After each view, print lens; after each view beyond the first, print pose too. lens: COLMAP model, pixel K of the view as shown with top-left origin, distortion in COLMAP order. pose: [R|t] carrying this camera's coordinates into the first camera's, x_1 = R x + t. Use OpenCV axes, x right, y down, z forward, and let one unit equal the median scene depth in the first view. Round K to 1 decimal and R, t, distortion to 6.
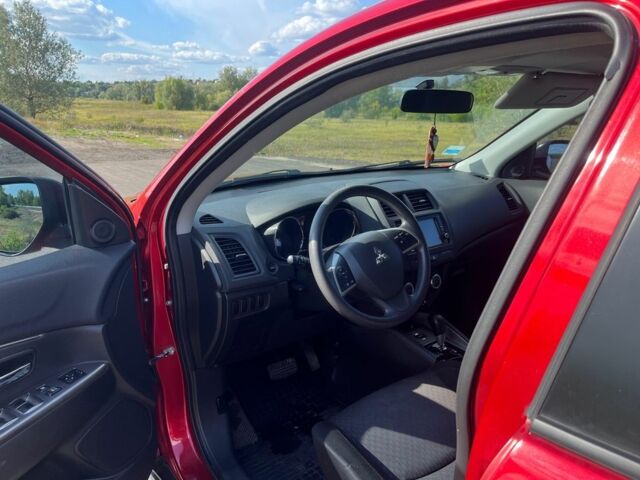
lens RADIAL K [[484.9, 0, 315.2], [0, 484.9, 238.7], [0, 0, 1]] dist [0.094301, -0.130308]
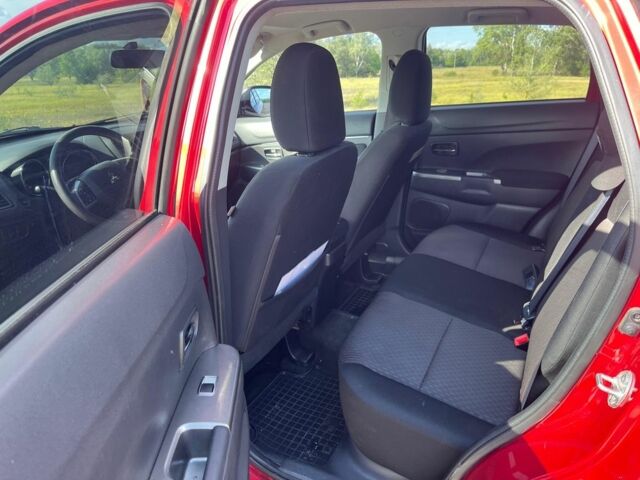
lens RADIAL K [[484.9, 0, 315.2], [0, 484.9, 238.7], [0, 0, 1]] dist [0.094301, -0.130308]
pose [[0.899126, -0.195761, 0.391472, 0.070060], [0.166548, 0.980144, 0.107609, 0.147698], [-0.404765, -0.031555, 0.913876, -0.470874]]
